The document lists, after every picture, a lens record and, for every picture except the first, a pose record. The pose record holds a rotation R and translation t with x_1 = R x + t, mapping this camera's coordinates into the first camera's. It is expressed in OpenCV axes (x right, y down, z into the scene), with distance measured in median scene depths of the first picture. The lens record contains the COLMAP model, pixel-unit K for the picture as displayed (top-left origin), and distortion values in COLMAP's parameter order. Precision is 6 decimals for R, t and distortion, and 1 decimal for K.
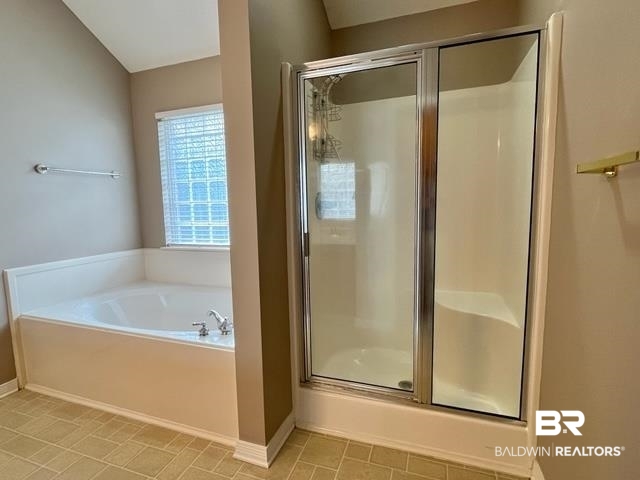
lens RADIAL K [[323.7, 0, 318.5], [0, 323.7, 239.5], [0, 0, 1]] dist [-0.001807, 0.000200]
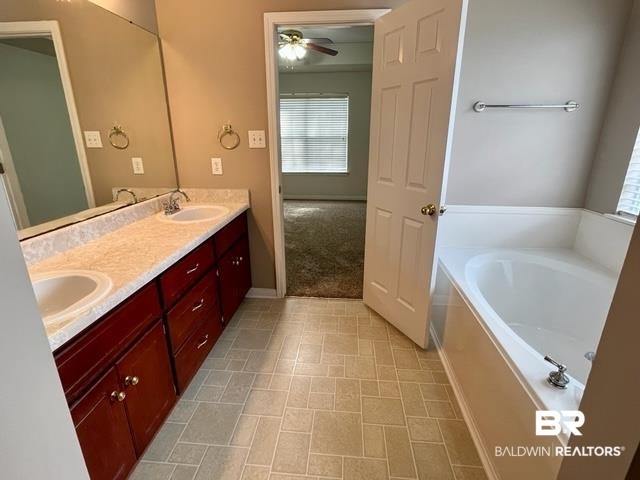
lens RADIAL K [[323.7, 0, 317.8], [0, 323.7, 239.7], [0, 0, 1]] dist [-0.001807, 0.000200]
pose [[0.257104, 0.317265, -0.912820, 0.004252], [-0.120129, 0.947739, 0.295567, -0.073659], [0.958888, 0.033664, 0.281780, 0.298673]]
